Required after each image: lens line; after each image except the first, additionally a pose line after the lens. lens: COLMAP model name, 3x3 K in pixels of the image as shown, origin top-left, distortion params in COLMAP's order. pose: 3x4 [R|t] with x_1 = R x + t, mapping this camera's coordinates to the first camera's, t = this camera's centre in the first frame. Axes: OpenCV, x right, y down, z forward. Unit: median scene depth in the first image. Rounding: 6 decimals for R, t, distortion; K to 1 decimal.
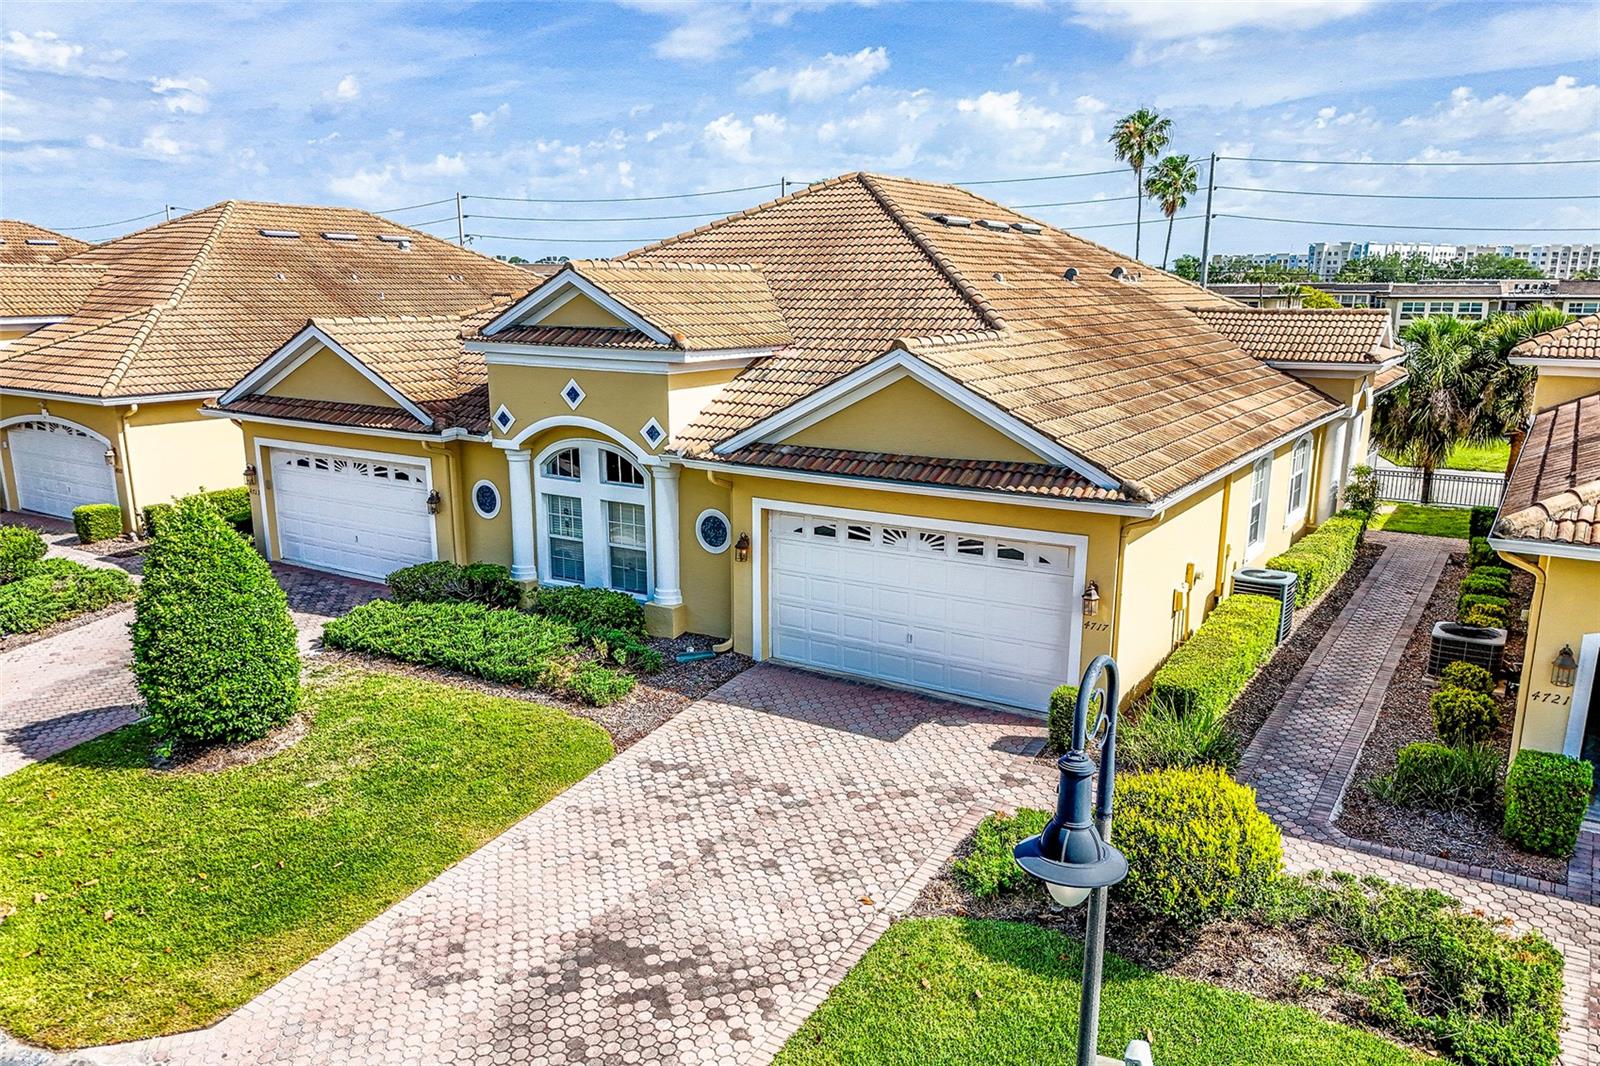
lens RADIAL K [[1161.9, 0, 809.1], [0, 1161.9, 578.7], [0, 0, 1]] dist [0.073354, -0.067444]
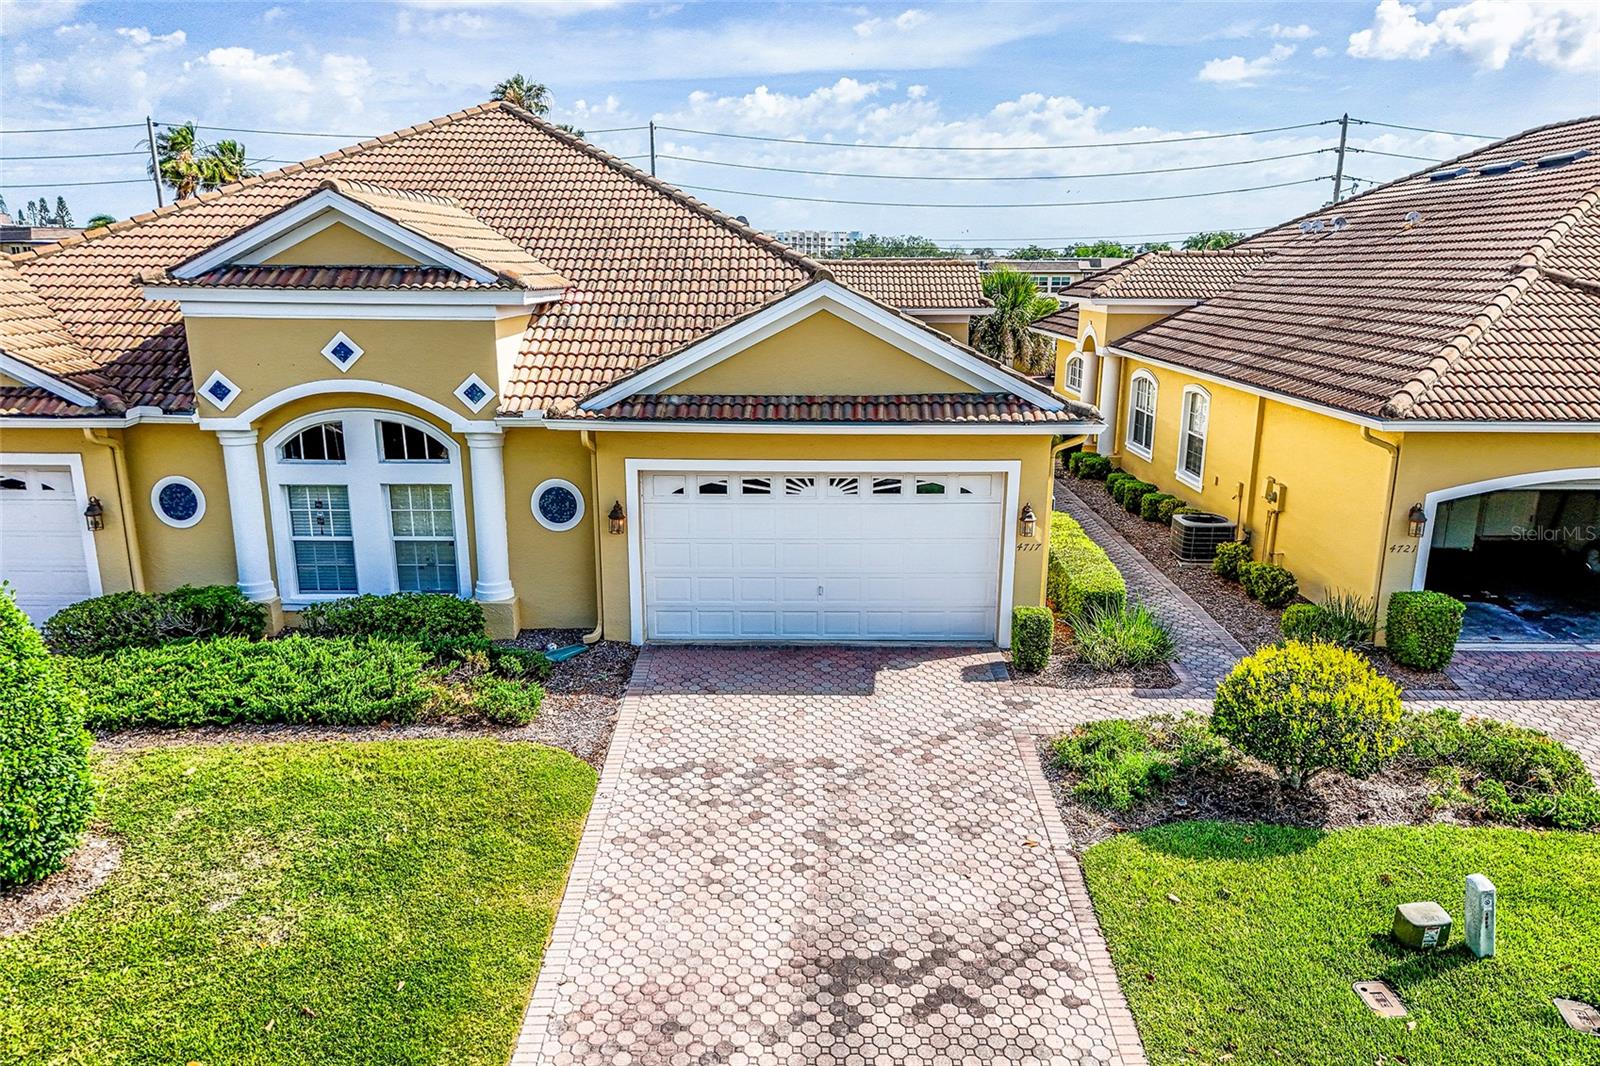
lens RADIAL K [[1161.9, 0, 809.1], [0, 1161.9, 578.7], [0, 0, 1]] dist [0.073354, -0.067444]
pose [[0.852101, -0.136950, 0.505142, -0.385490], [0.127585, 0.990395, 0.053290, -0.009874], [-0.507588, 0.019040, 0.861389, 0.178071]]
